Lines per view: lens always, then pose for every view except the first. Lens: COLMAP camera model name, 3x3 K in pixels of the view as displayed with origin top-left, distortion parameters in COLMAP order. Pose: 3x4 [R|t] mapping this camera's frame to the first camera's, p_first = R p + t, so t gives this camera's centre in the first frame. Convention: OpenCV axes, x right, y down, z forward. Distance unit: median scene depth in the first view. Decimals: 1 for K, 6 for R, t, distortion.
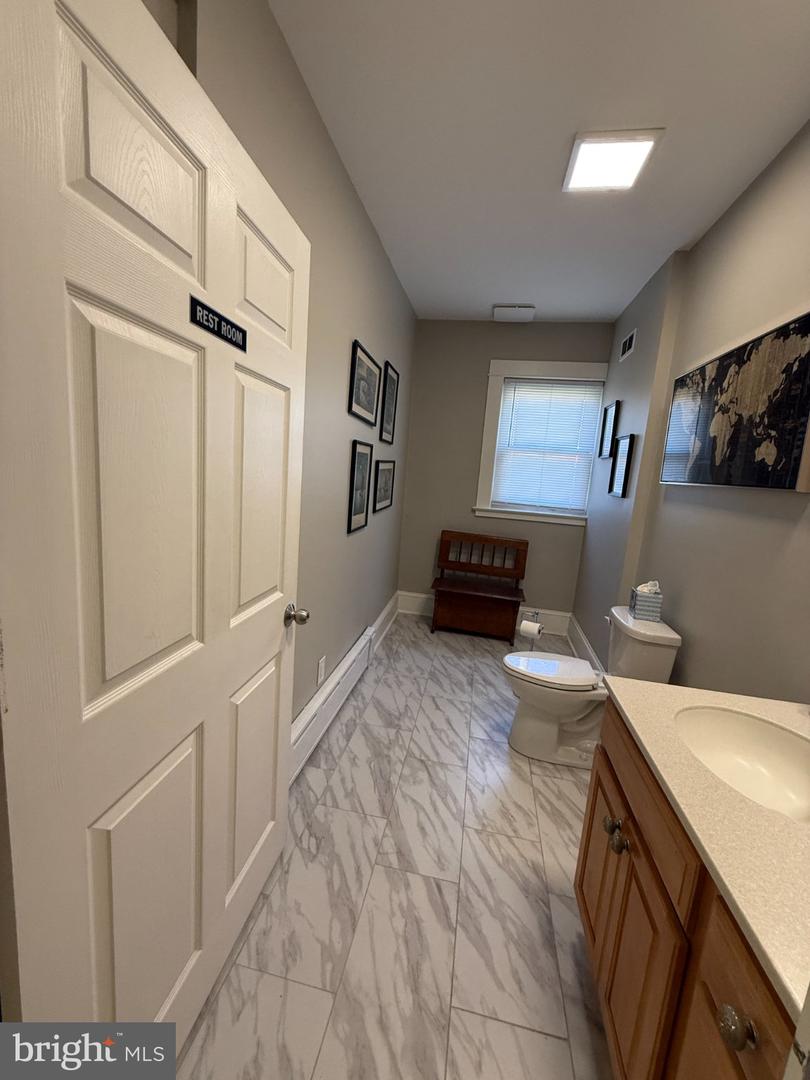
lens RADIAL K [[430.9, 0, 403.3], [0, 430.9, 535.0], [0, 0, 1]] dist [-0.000782, -0.000475]
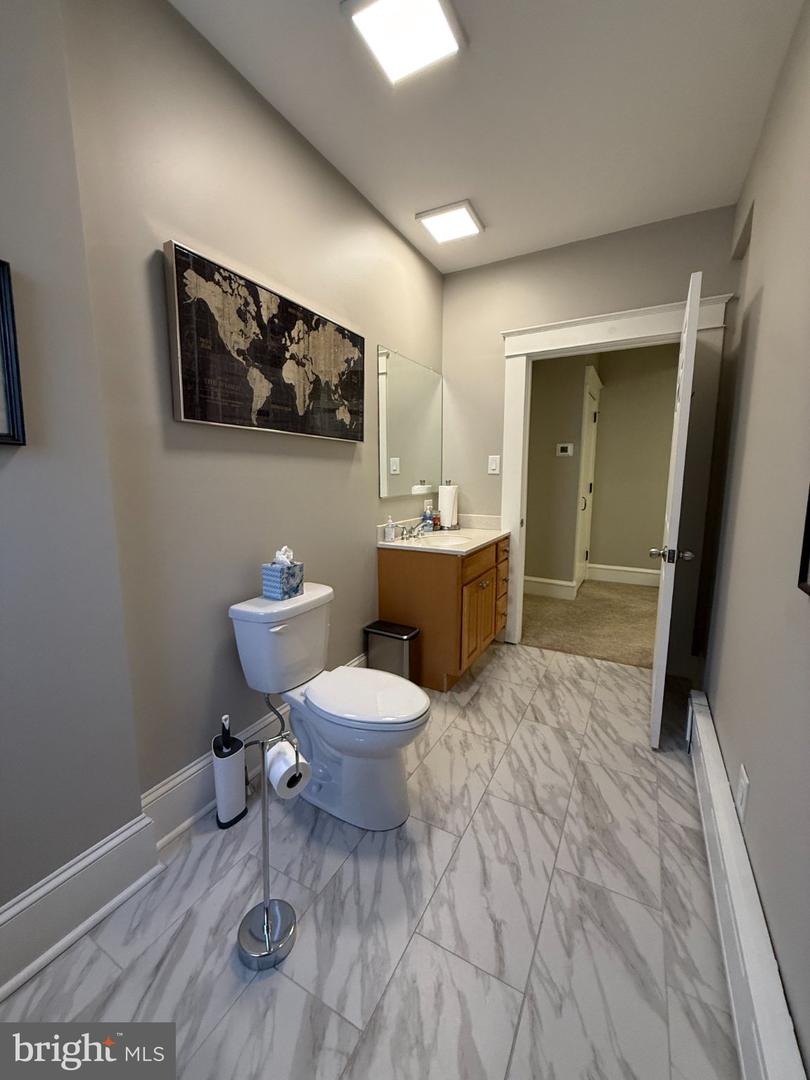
lens RADIAL K [[430.9, 0, 404.5], [0, 430.9, 538.3], [0, 0, 1]] dist [-0.000782, -0.000475]
pose [[-0.949031, -0.119012, 0.291849, 0.126835], [-0.023245, 0.949877, 0.311759, -0.201901], [-0.314324, 0.289085, -0.904229, 1.893527]]
